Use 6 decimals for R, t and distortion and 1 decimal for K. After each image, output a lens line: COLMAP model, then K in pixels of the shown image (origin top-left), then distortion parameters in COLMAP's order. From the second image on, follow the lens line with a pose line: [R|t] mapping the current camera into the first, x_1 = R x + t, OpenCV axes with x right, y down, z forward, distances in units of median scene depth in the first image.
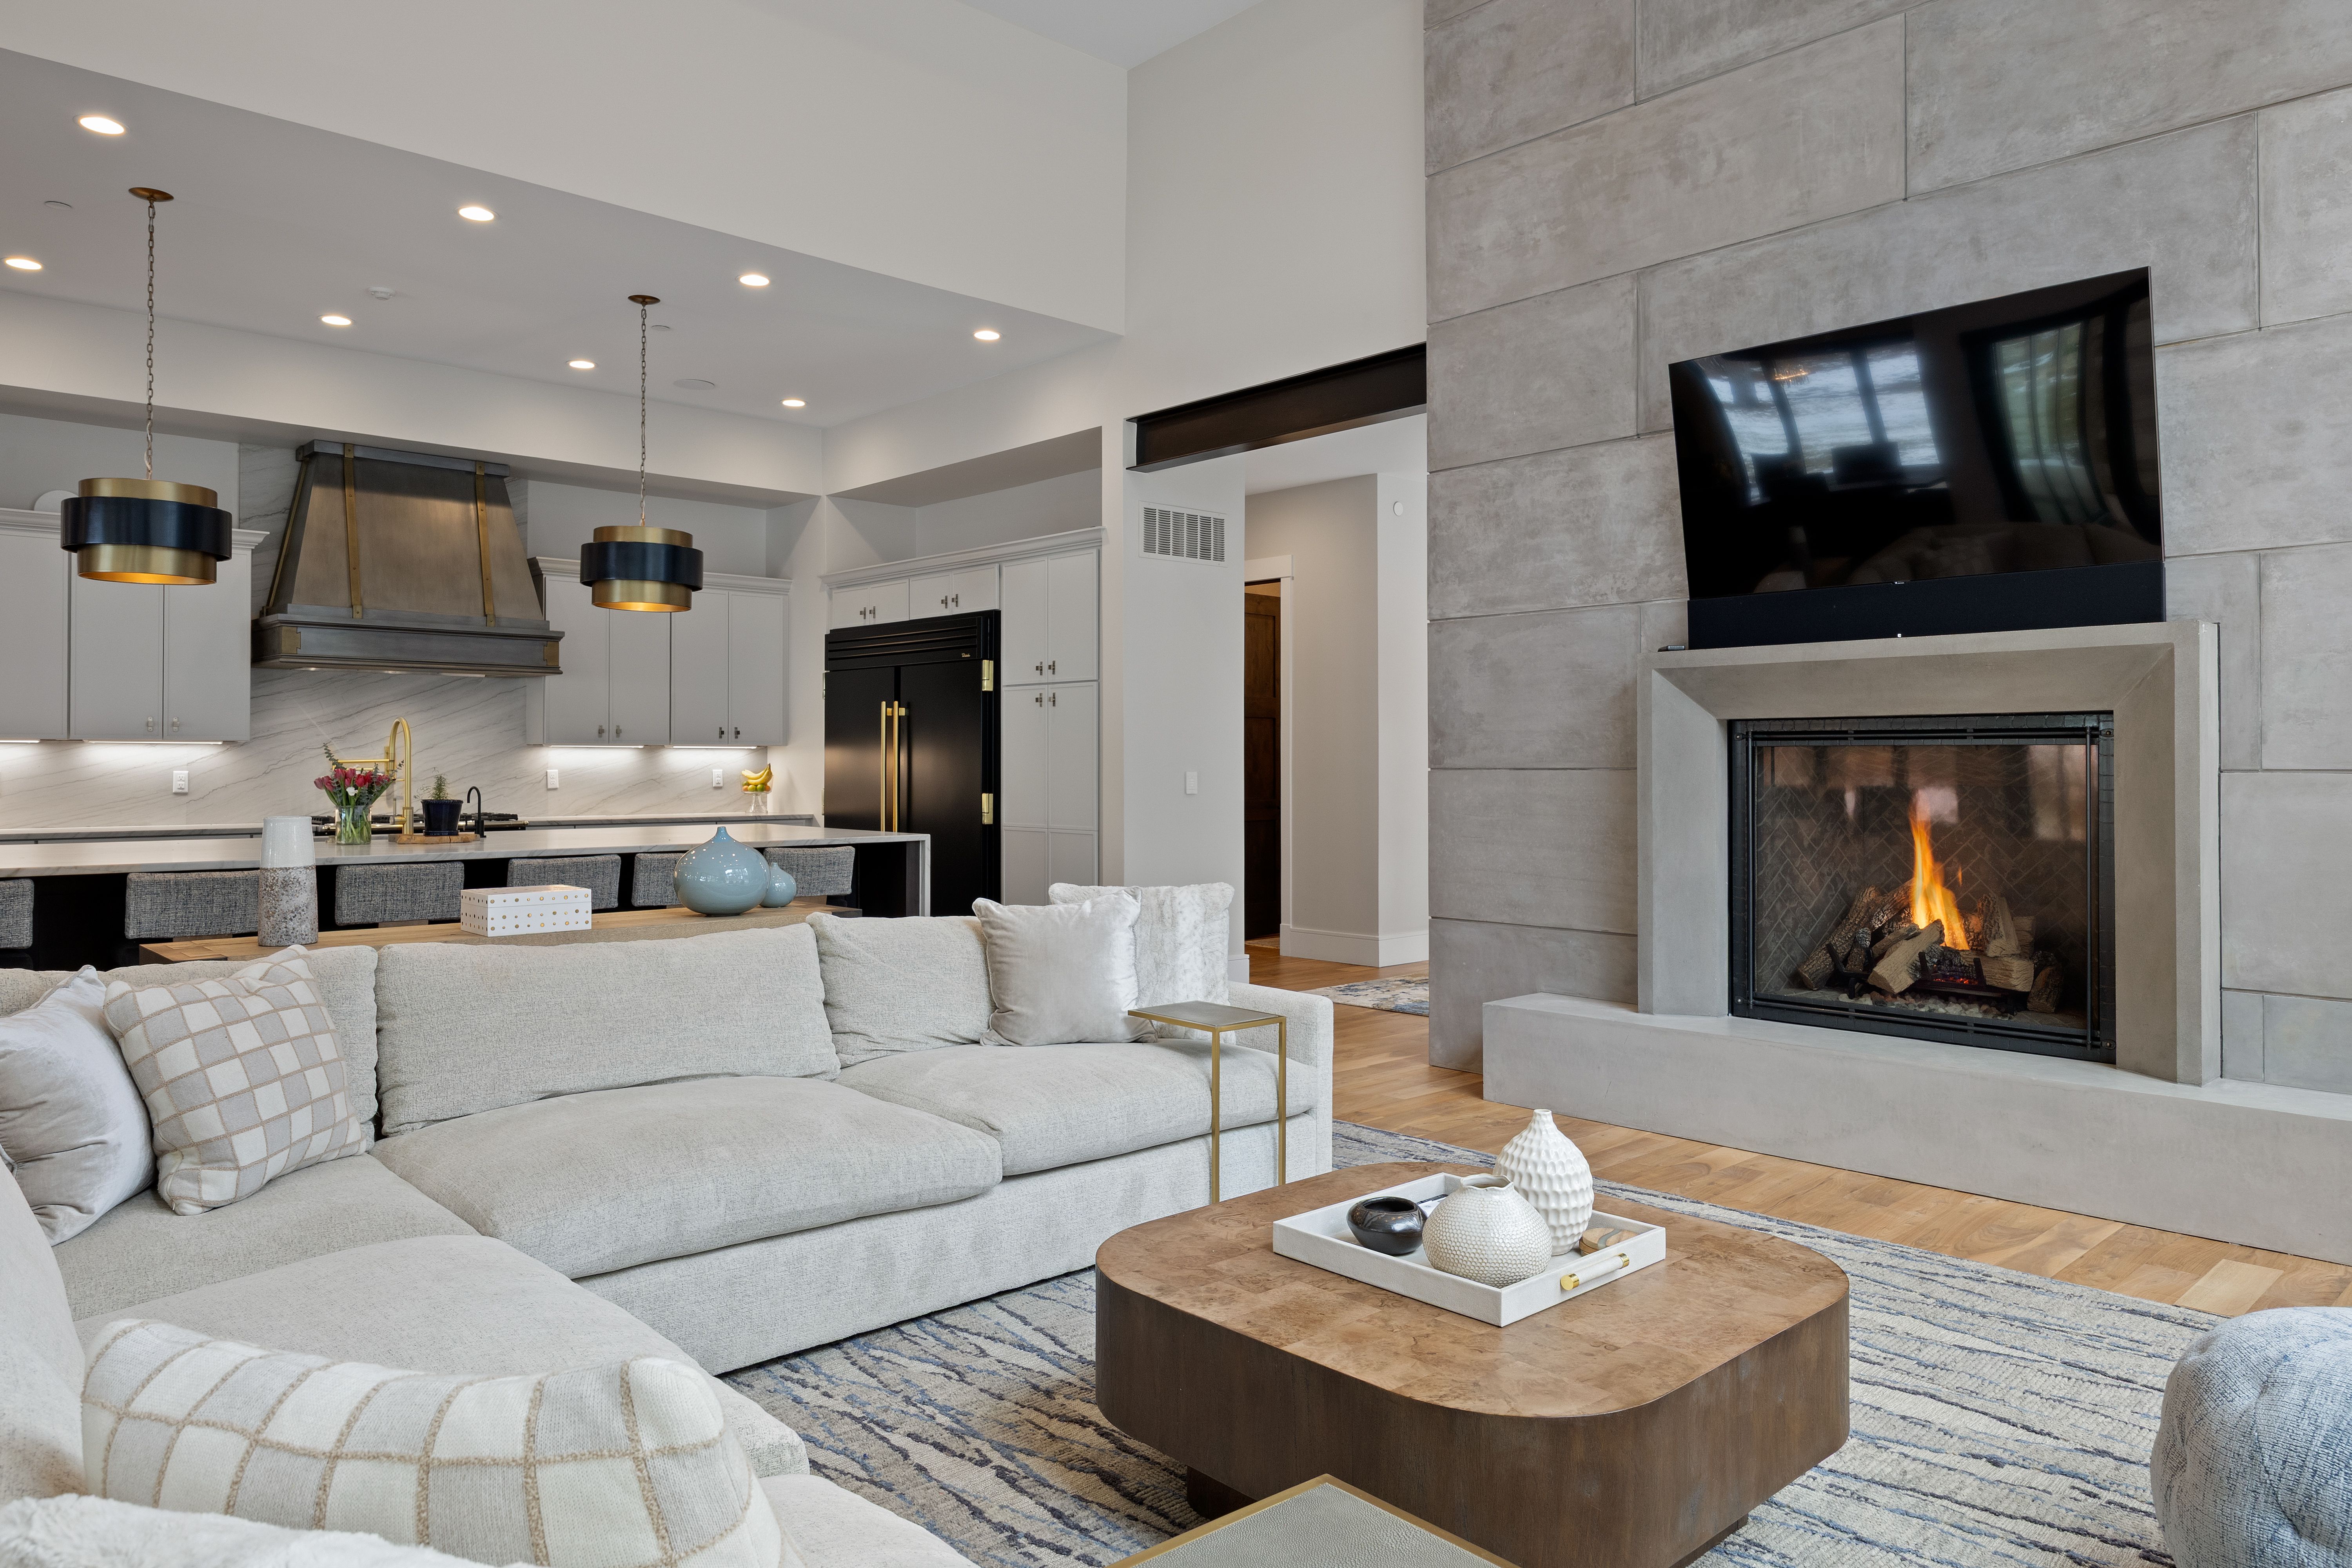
lens RADIAL K [[1527.8, 0, 1174.3], [0, 1527.8, 766.6], [0, 0, 1]] dist [-0.010921, 0.000705]
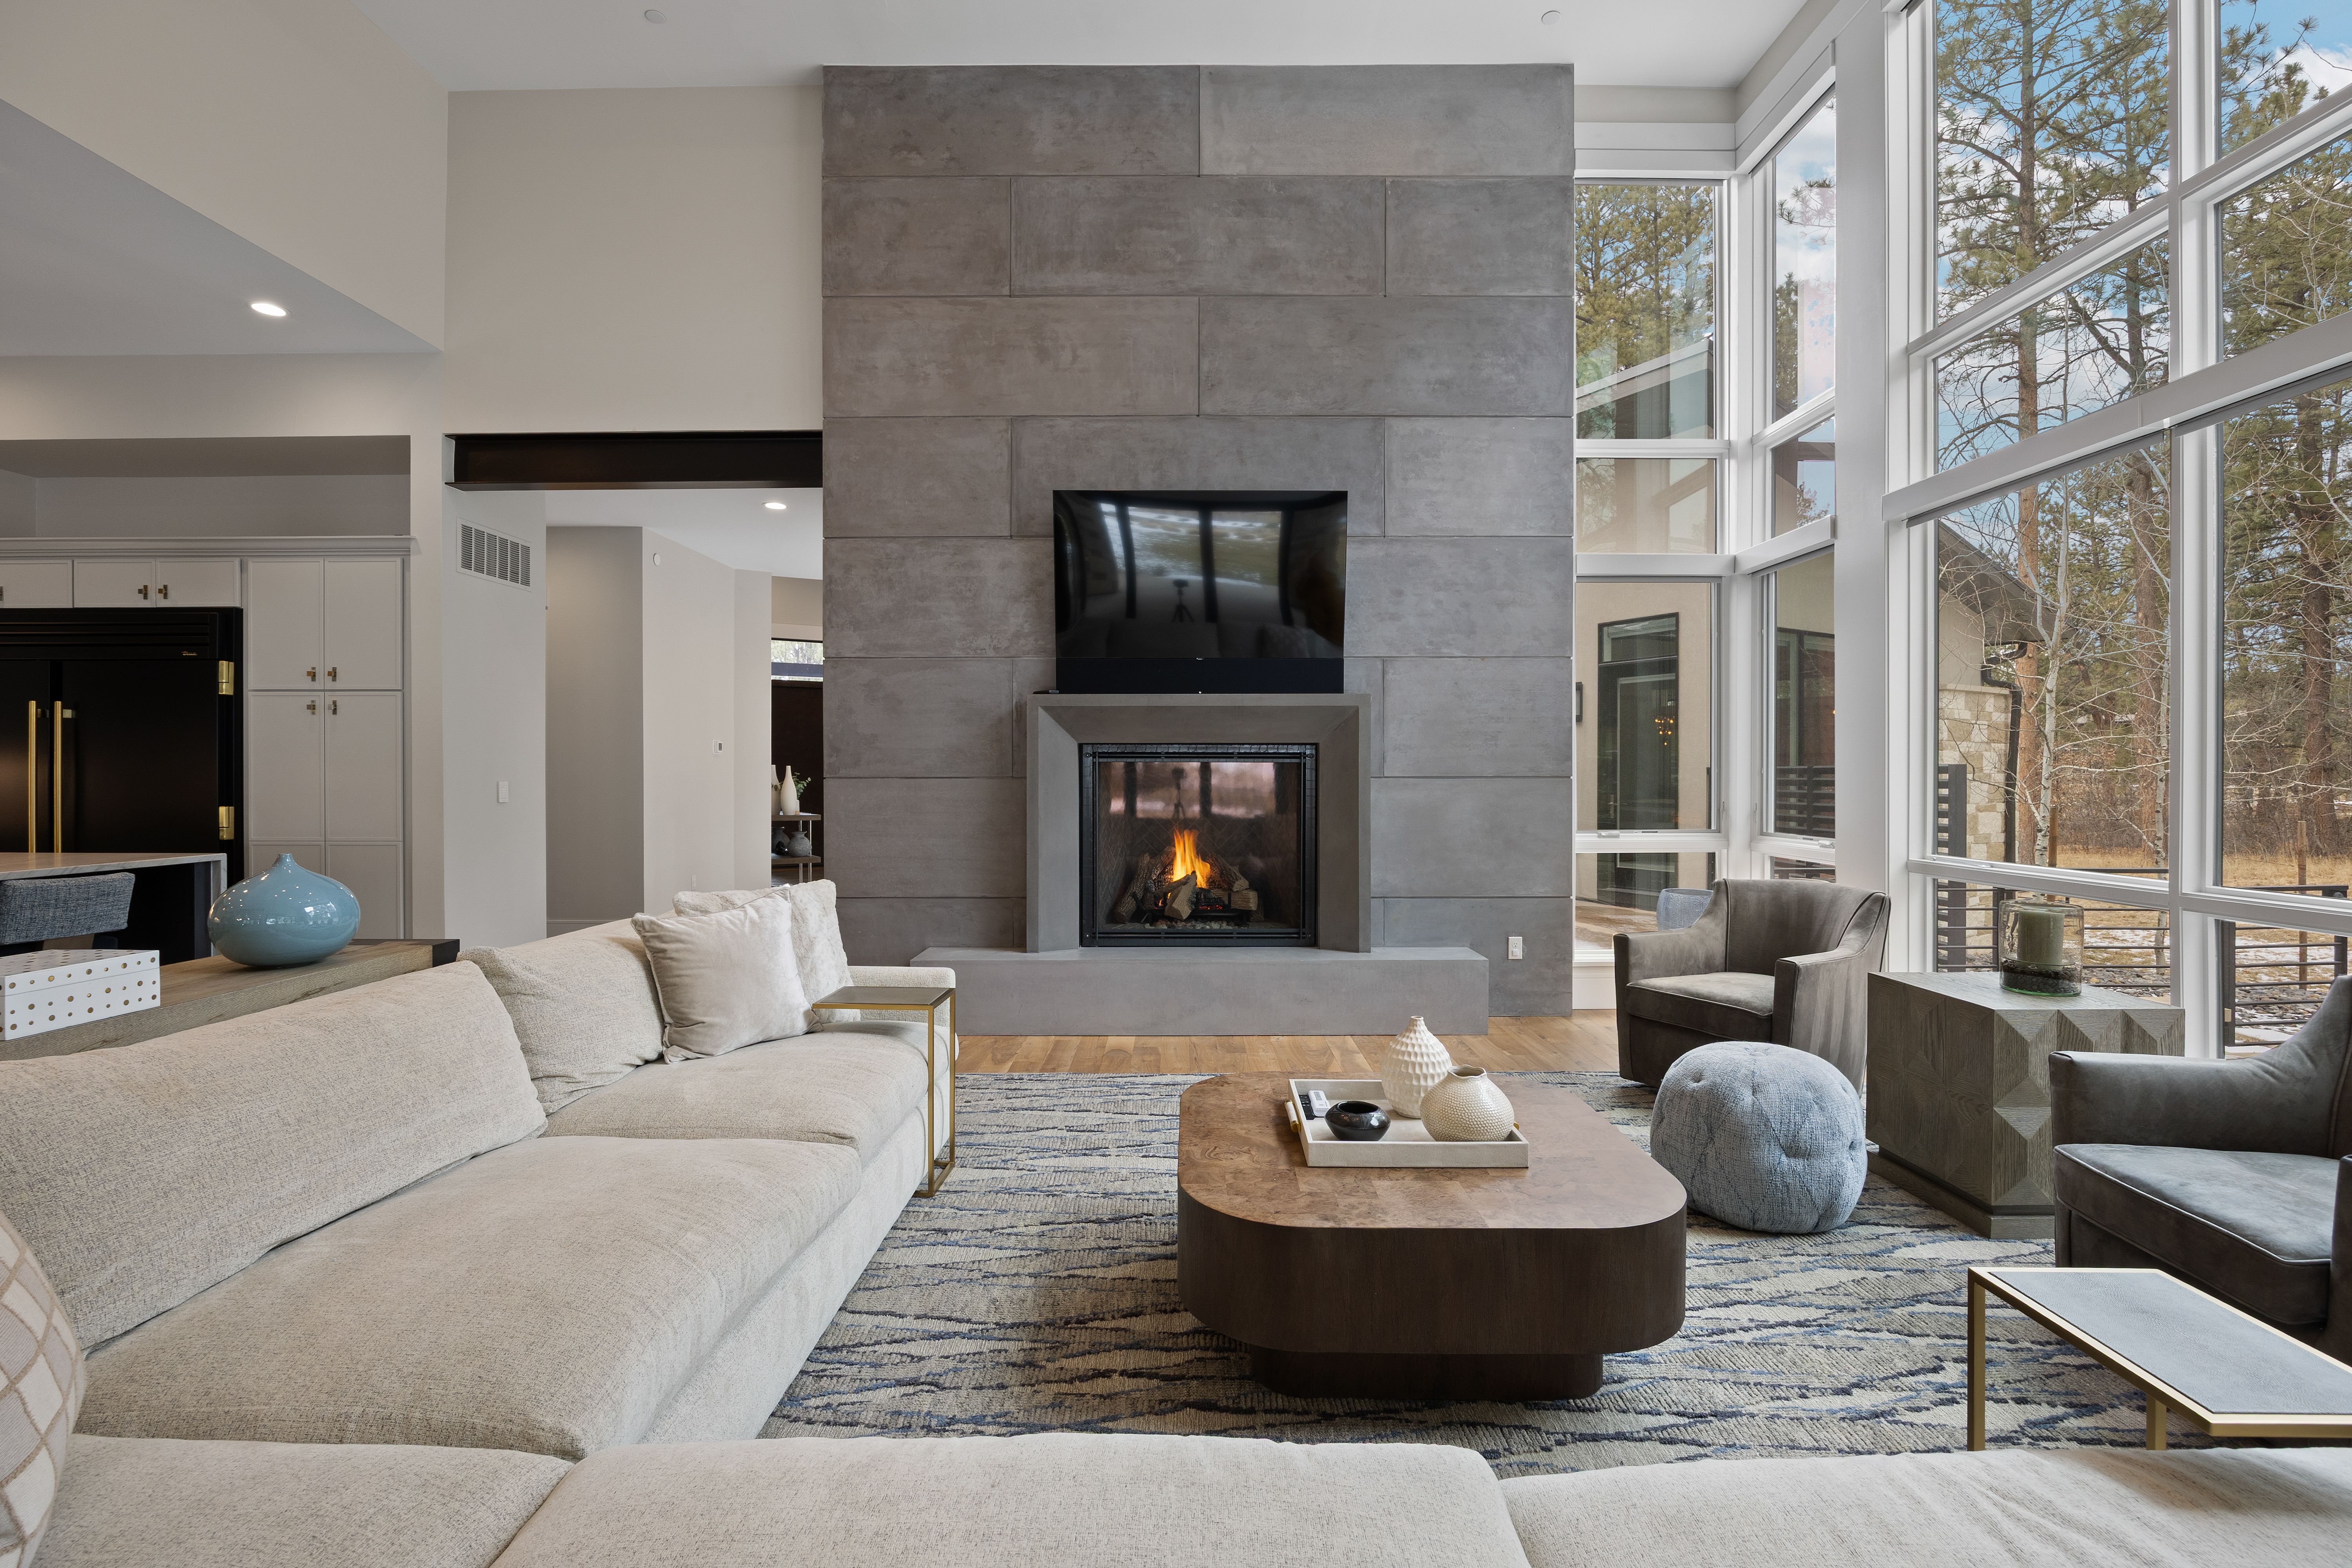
lens RADIAL K [[1064.3, 0, 1175.8], [0, 1064.3, 785.9], [0, 0, 1]] dist [-0.015244, 0.000972]
pose [[0.681460, -0.008157, 0.731810, -0.311941], [0.001768, 0.999953, 0.009499, 0.000240], [-0.731853, -0.005179, 0.681442, 0.240405]]
